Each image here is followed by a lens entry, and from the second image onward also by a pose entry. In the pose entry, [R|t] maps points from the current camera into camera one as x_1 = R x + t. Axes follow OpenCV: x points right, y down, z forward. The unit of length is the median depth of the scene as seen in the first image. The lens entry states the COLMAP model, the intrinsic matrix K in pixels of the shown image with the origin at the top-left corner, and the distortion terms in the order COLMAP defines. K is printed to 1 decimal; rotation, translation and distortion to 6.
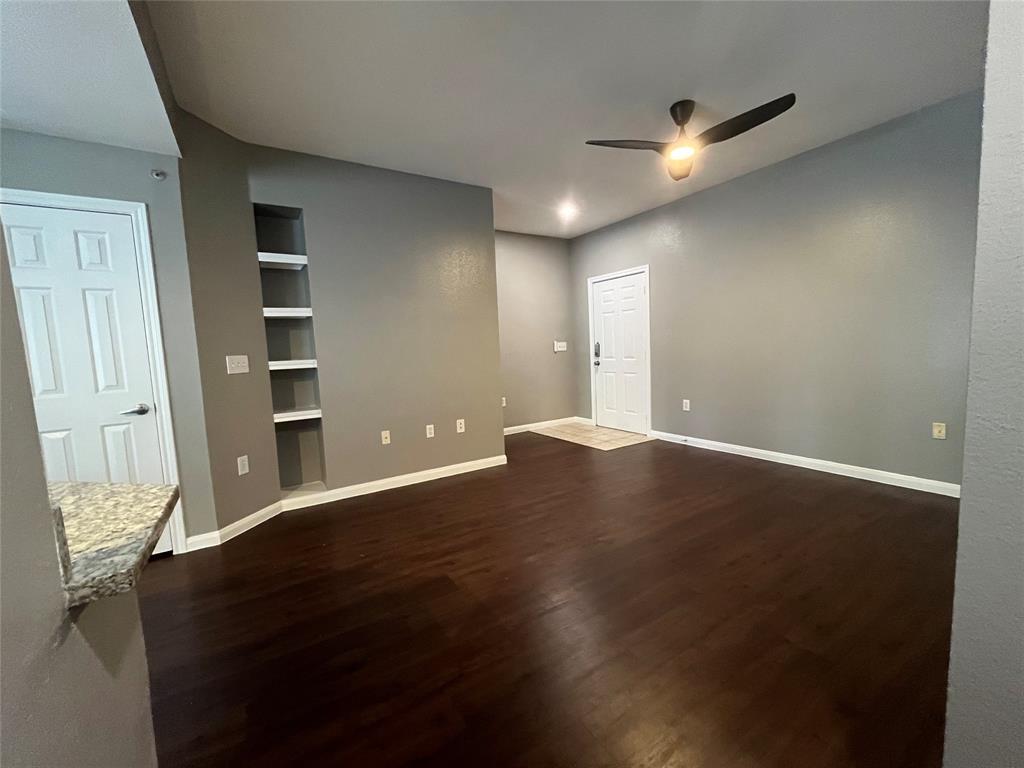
lens RADIAL K [[416.8, 0, 509.9], [0, 416.8, 384.9], [0, 0, 1]] dist [-0.001297, -0.000668]
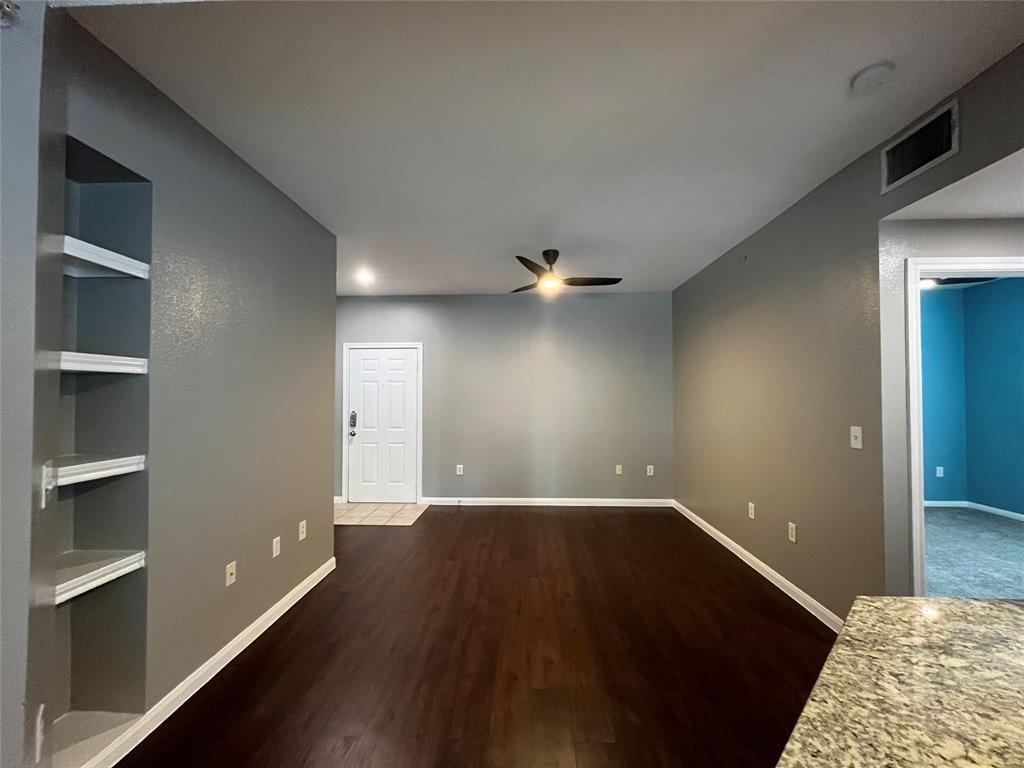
lens RADIAL K [[416.8, 0, 514.2], [0, 416.8, 385.2], [0, 0, 1]] dist [-0.001297, -0.000668]
pose [[0.562954, 0.065140, 0.823917, -0.452320], [0.049621, 0.992427, -0.112367, -0.046413], [-0.824997, 0.104141, 0.555458, 0.218787]]
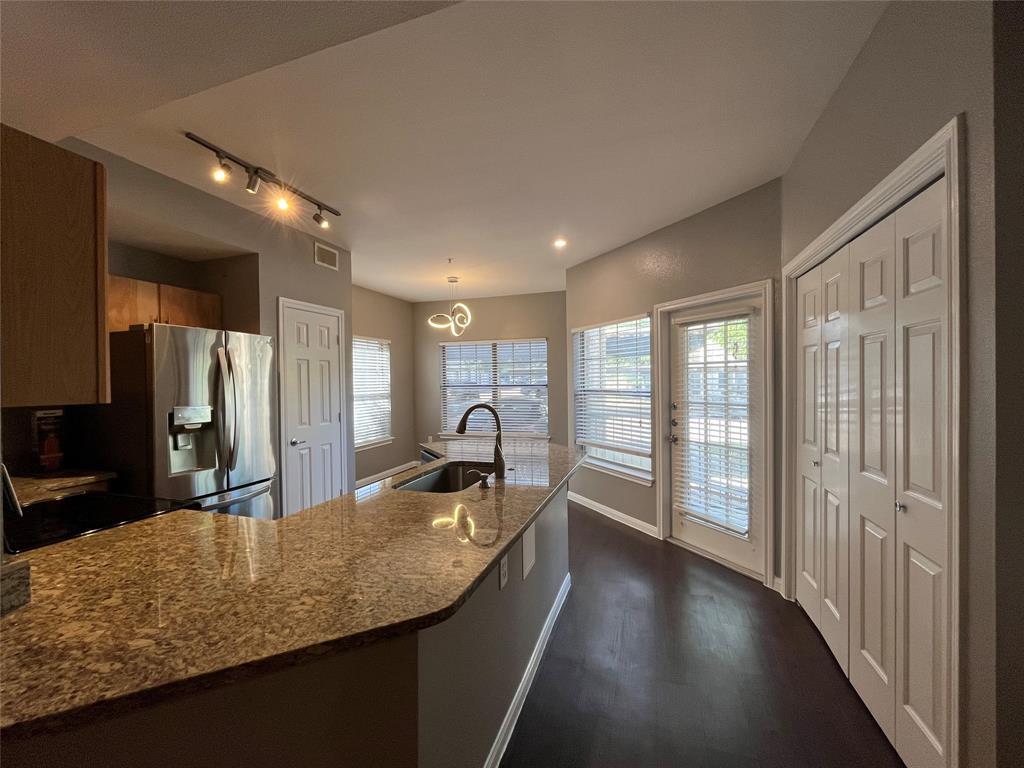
lens RADIAL K [[416.8, 0, 513.6], [0, 416.8, 383.3], [0, 0, 1]] dist [-0.001297, -0.000668]
pose [[-0.770805, 0.062074, -0.634040, -0.233788], [-0.010111, 0.993924, 0.109600, -0.074809], [0.636991, 0.090891, -0.765494, 0.395318]]
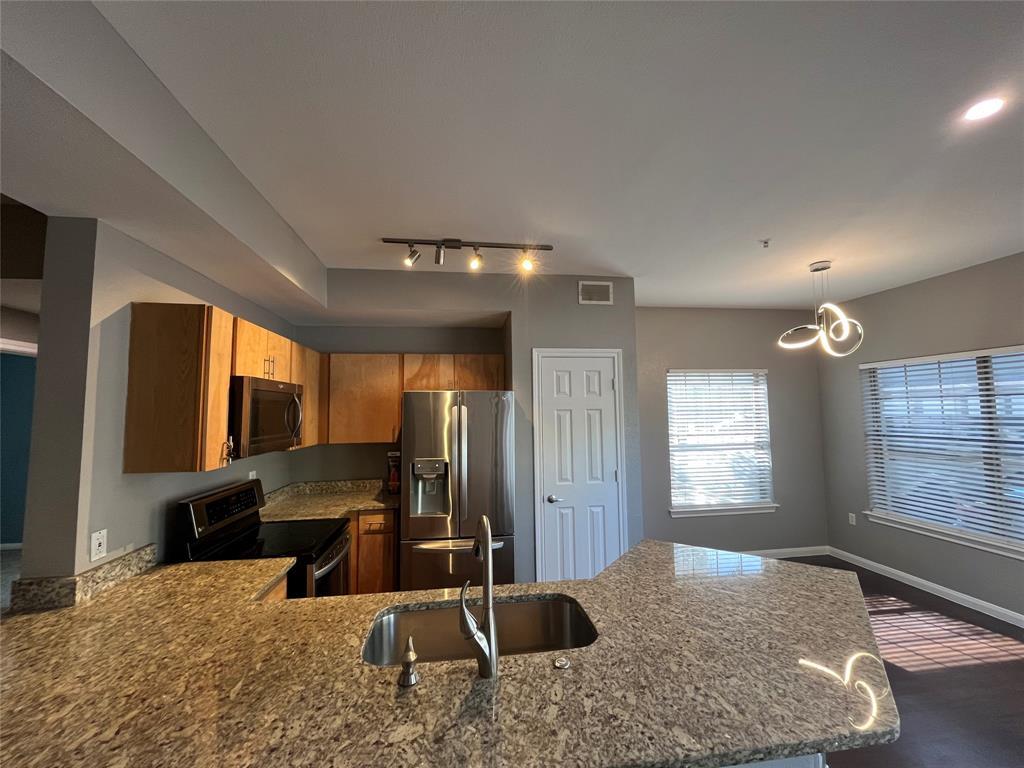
lens RADIAL K [[416.8, 0, 511.1], [0, 416.8, 384.3], [0, 0, 1]] dist [-0.001297, -0.000668]
pose [[-0.909011, 0.086376, 0.407723, -0.636928], [0.094443, 0.995530, -0.000345, -0.082505], [-0.405931, 0.038193, -0.913105, 0.243704]]
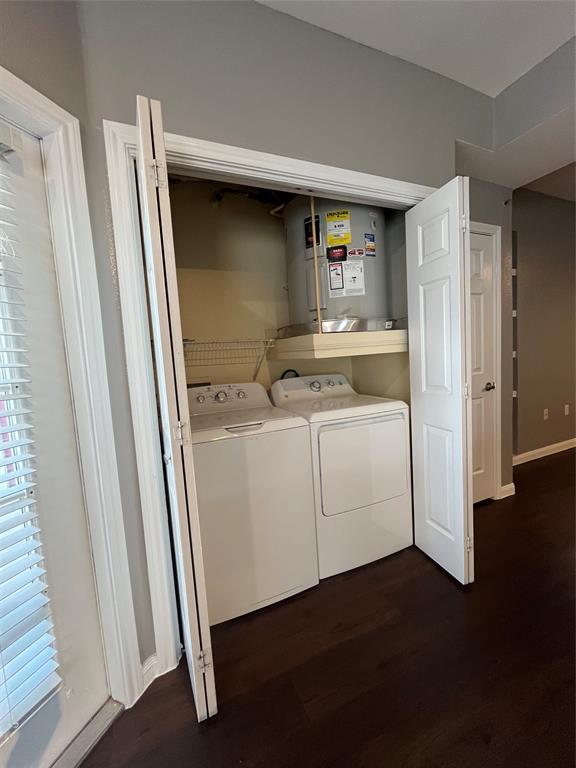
lens RADIAL K [[312.6, 0, 286.5], [0, 312.6, 384.9], [0, 0, 1]] dist [-0.001297, -0.000668]
pose [[0.990186, -0.000864, -0.139752, -0.726122], [0.001634, 0.999984, 0.005399, 0.024551], [0.139745, -0.005575, 0.990172, -0.024587]]
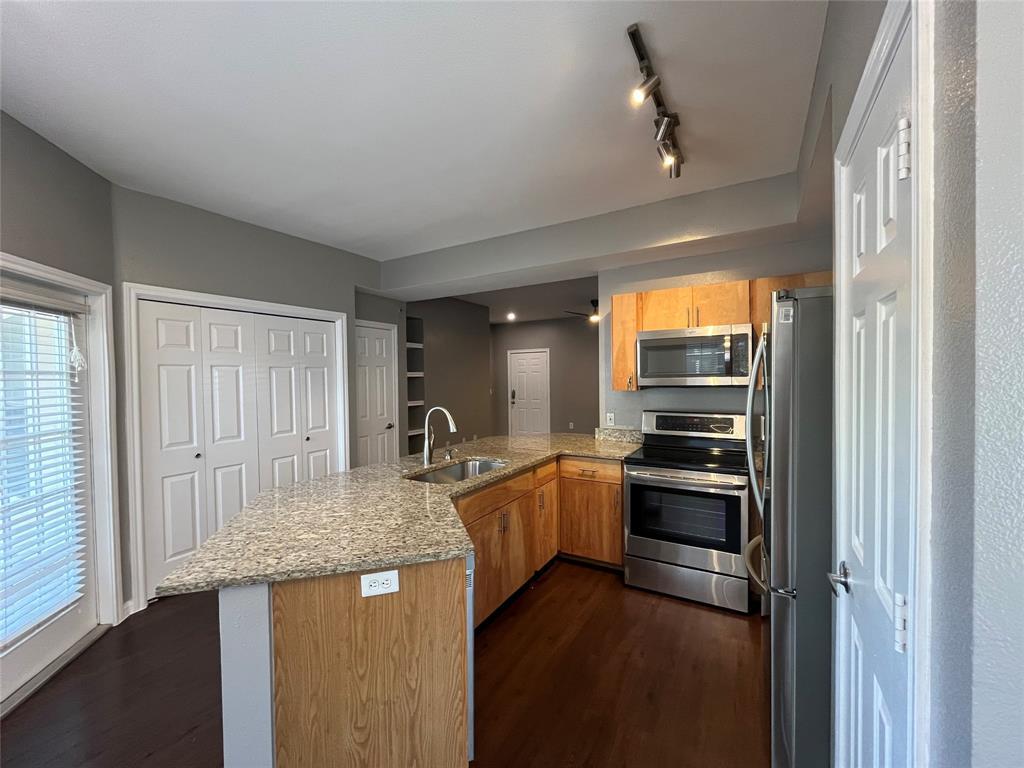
lens RADIAL K [[416.8, 0, 510.3], [0, 416.8, 383.9], [0, 0, 1]] dist [-0.001297, -0.000668]
pose [[0.889544, 0.026589, 0.456076, -0.680824], [0.014999, 0.996067, -0.087325, 0.021505], [-0.456604, 0.084520, 0.885646, -0.549765]]
